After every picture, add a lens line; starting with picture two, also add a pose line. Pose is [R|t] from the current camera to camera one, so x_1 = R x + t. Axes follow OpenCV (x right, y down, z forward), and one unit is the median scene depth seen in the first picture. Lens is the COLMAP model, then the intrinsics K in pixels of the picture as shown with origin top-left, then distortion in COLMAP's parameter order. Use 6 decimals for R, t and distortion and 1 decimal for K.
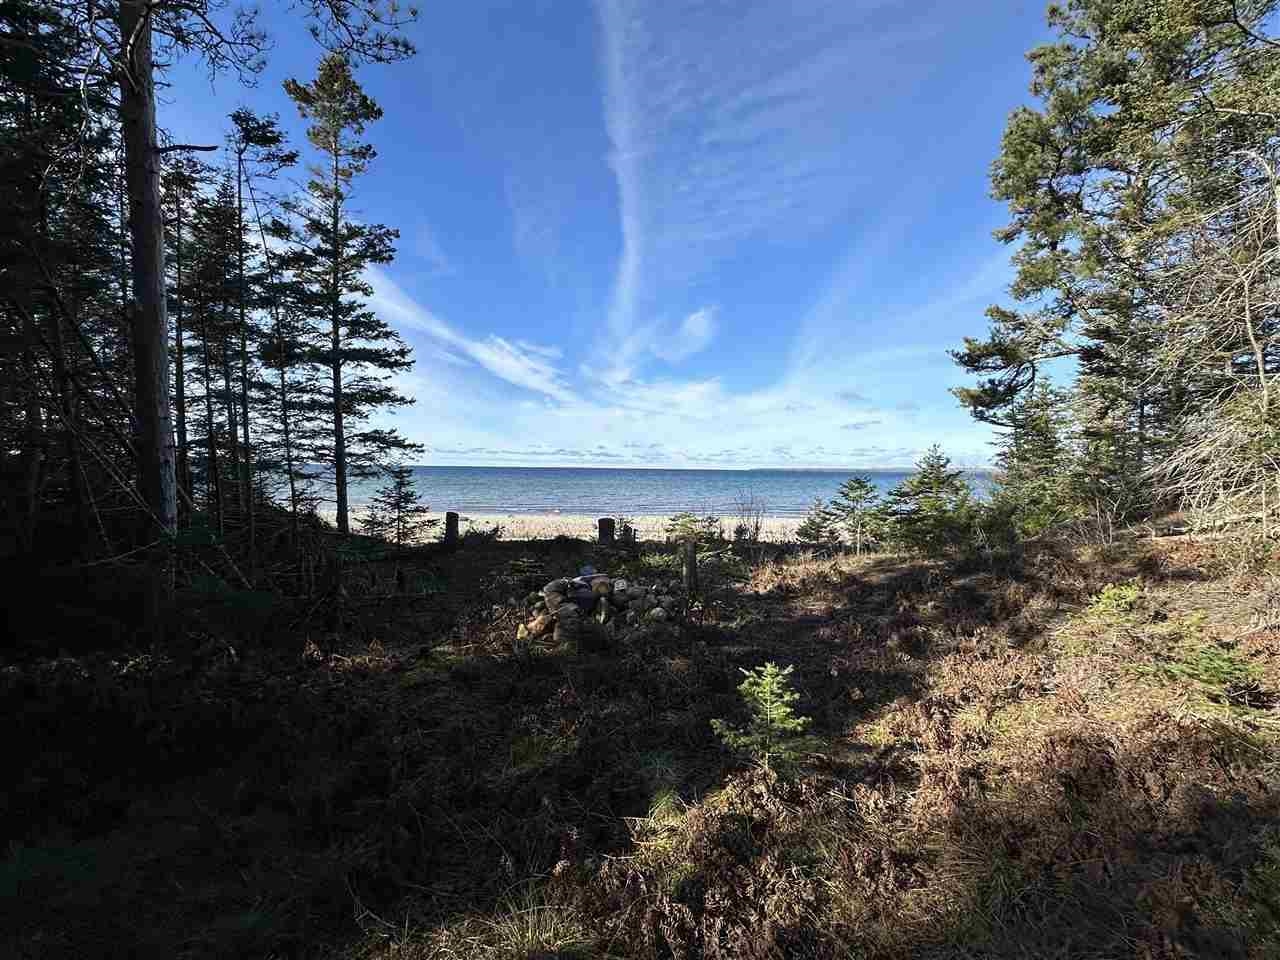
lens RADIAL K [[615.0, 0, 659.2], [0, 615.0, 479.9], [0, 0, 1]] dist [-0.017648, -0.000284]
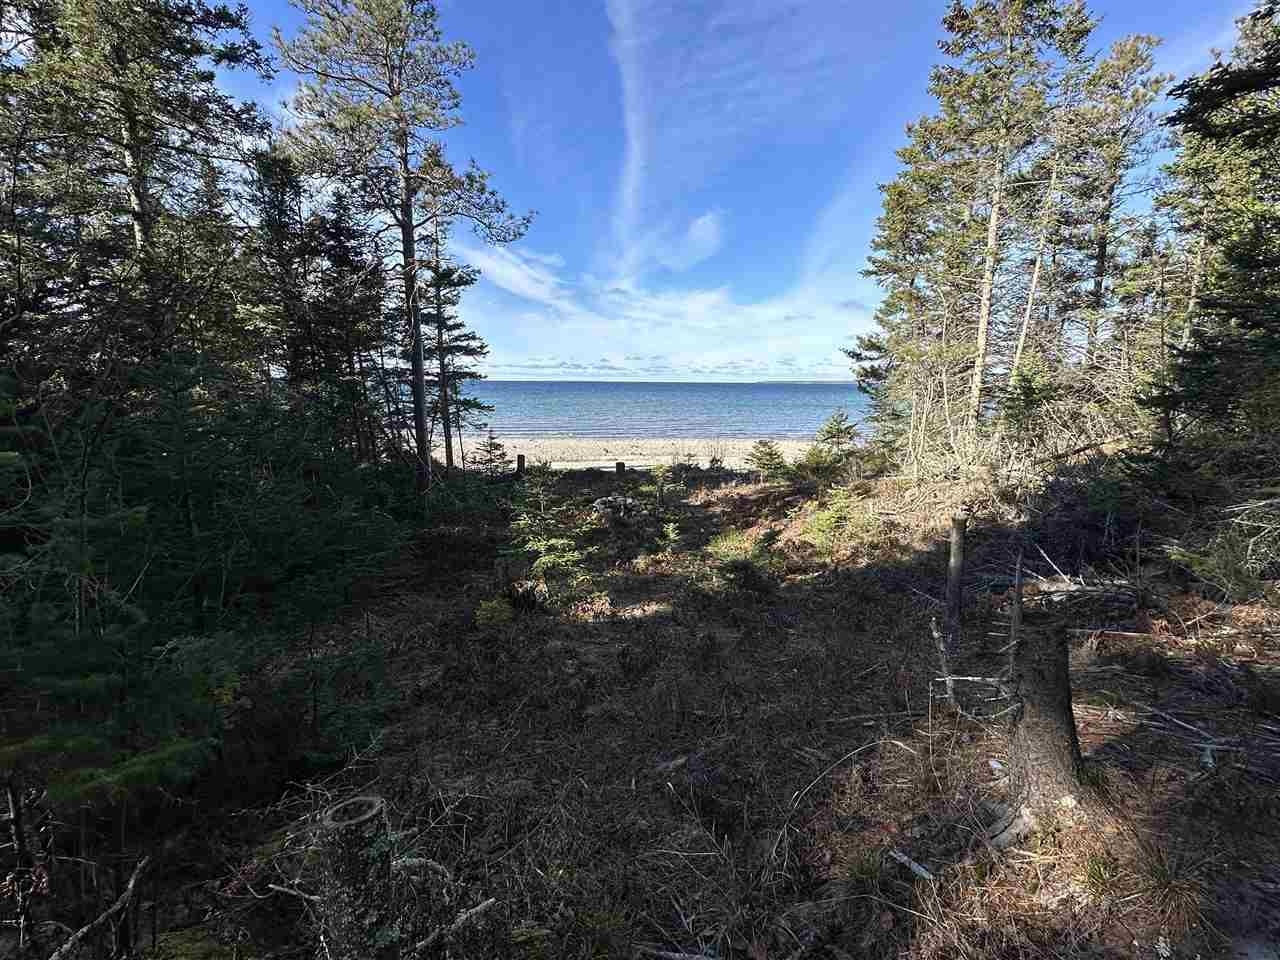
lens RADIAL K [[615.0, 0, 648.8], [0, 615.0, 473.6], [0, 0, 1]] dist [-0.017648, -0.000284]
pose [[0.999671, -0.001168, -0.025610, 0.026255], [0.004494, 0.991475, 0.130221, -0.087438], [0.025240, -0.130293, 0.991154, -0.483263]]
